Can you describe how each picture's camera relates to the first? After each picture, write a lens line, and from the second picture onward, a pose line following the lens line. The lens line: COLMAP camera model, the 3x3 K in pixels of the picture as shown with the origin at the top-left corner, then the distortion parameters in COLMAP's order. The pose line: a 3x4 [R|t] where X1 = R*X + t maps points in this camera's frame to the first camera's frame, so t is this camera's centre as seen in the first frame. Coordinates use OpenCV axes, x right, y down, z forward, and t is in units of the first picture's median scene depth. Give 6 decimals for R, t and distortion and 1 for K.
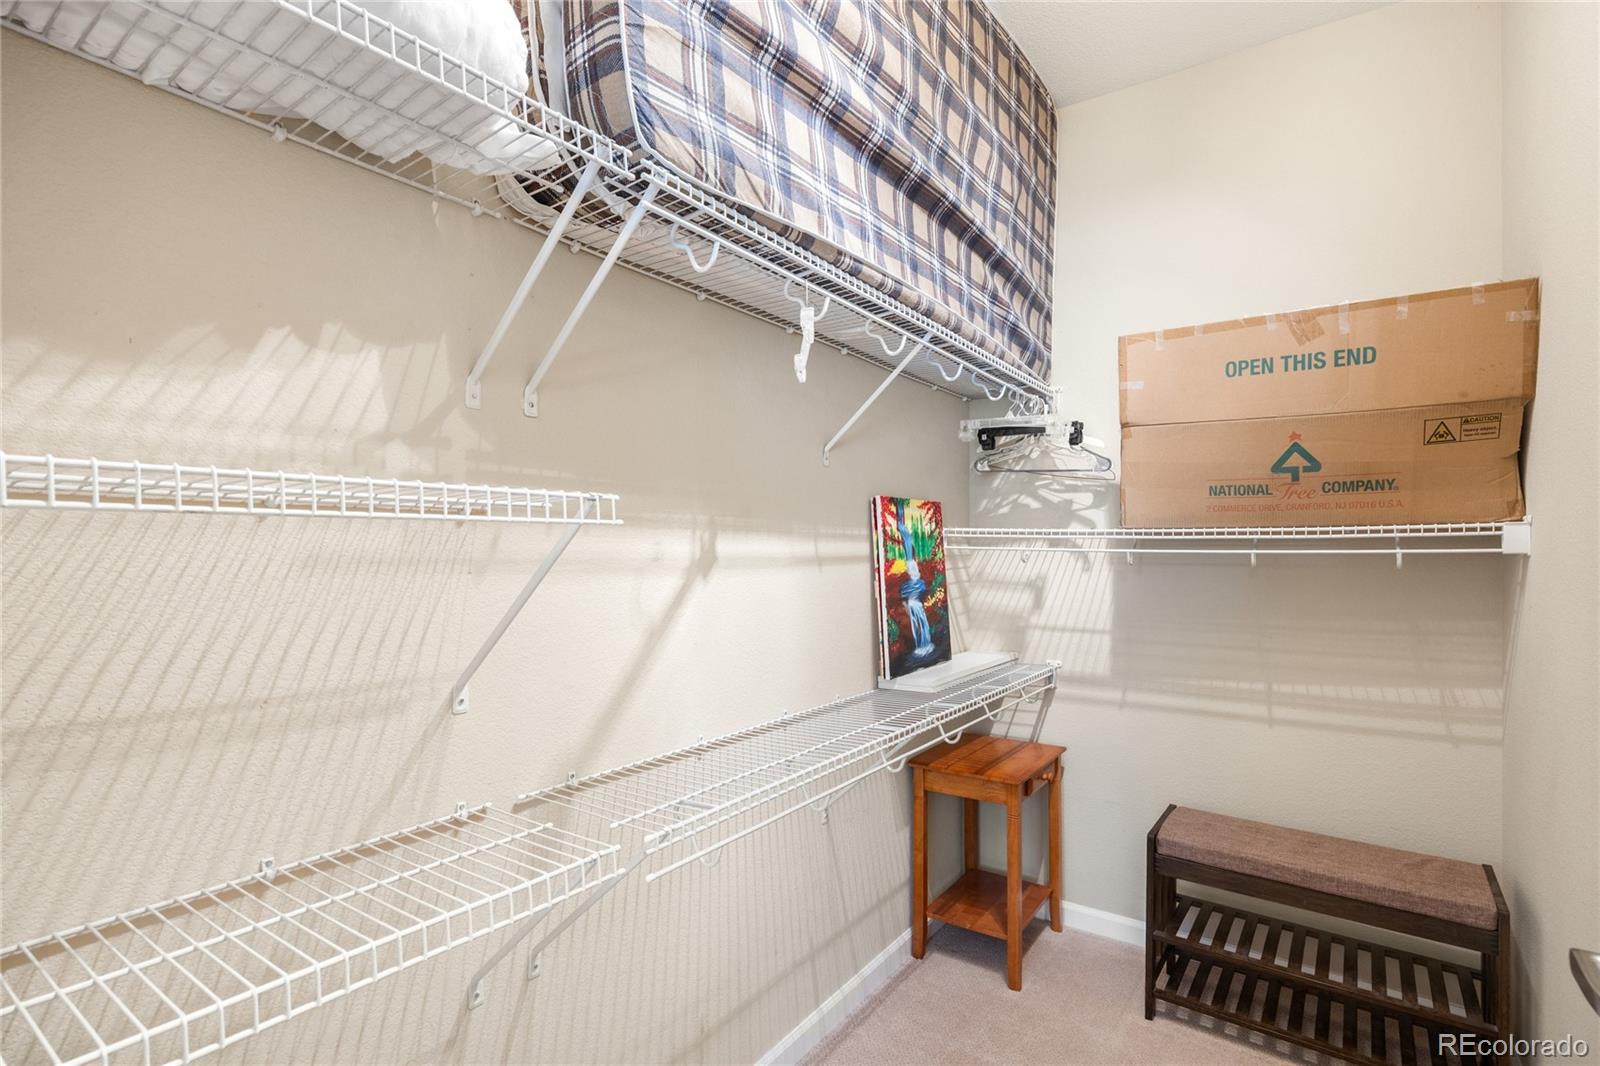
lens RADIAL K [[786.4, 0, 800.0], [0, 786.4, 533.0], [0, 0, 1]] dist [-0.000541, -0.000035]
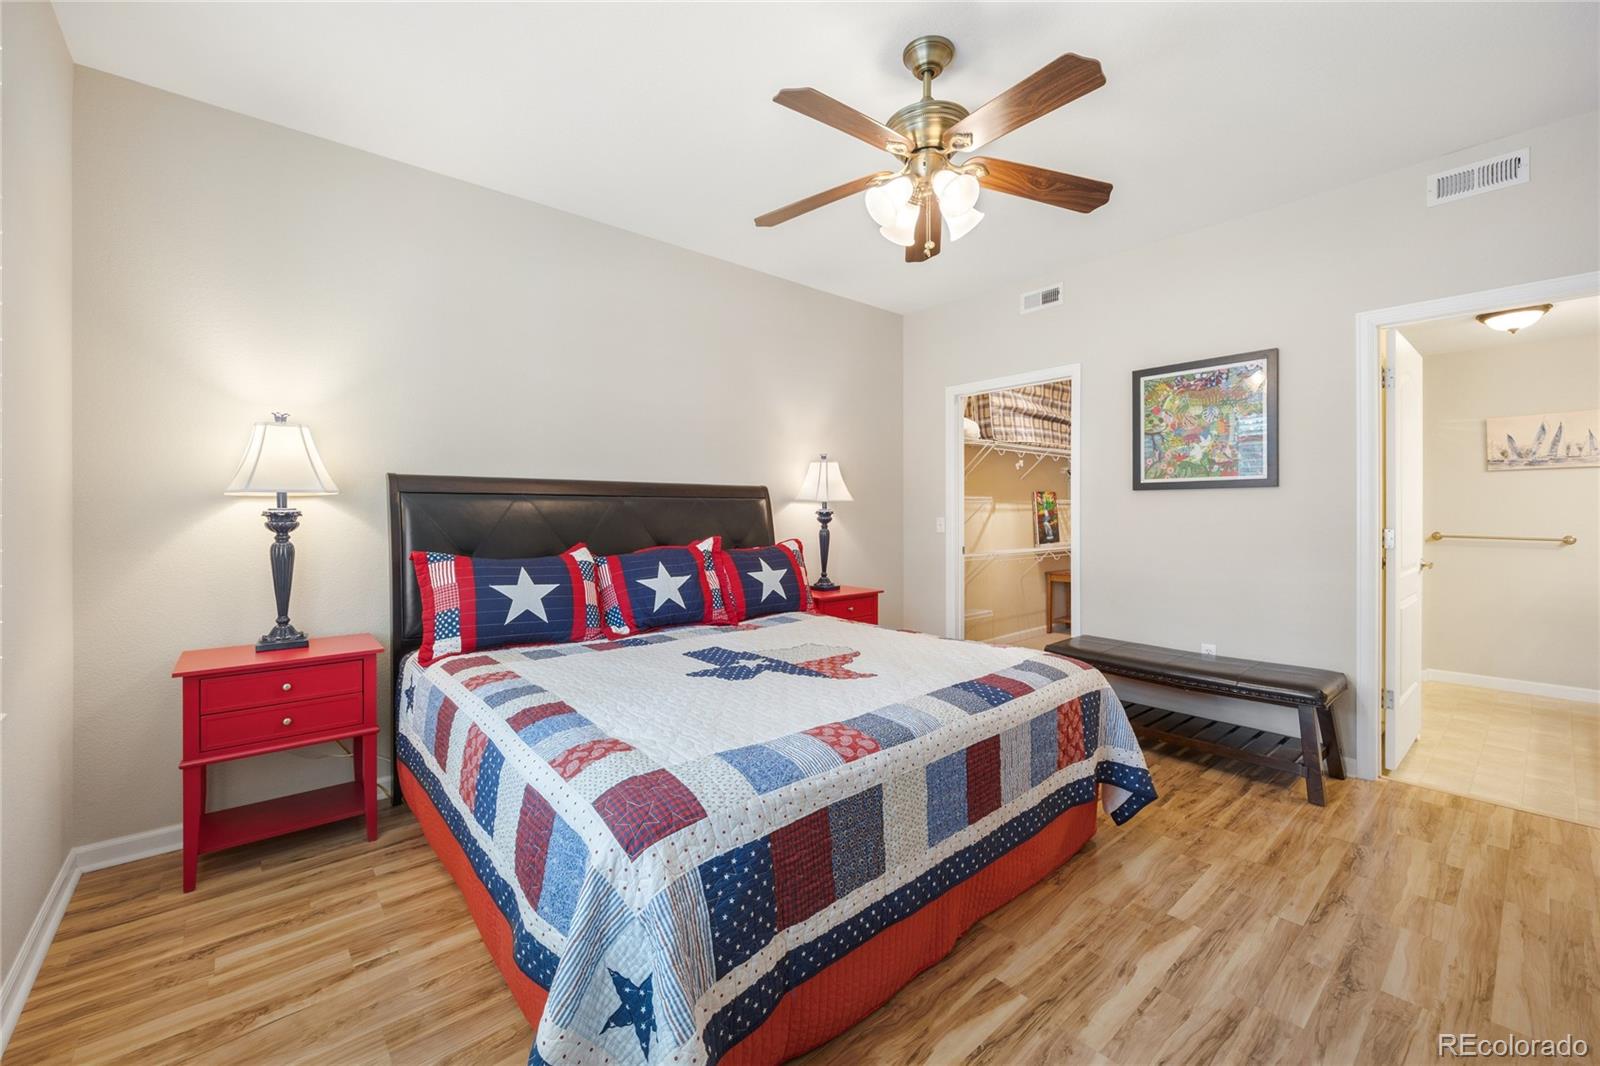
lens RADIAL K [[663.2, 0, 806.5], [0, 663.2, 502.6], [0, 0, 1]] dist [-0.021415, 0.000175]
pose [[0.973720, -0.006272, -0.227662, -0.278379], [0.007596, 0.999959, 0.004939, -0.025735], [0.227622, -0.006538, 0.973728, -2.625044]]
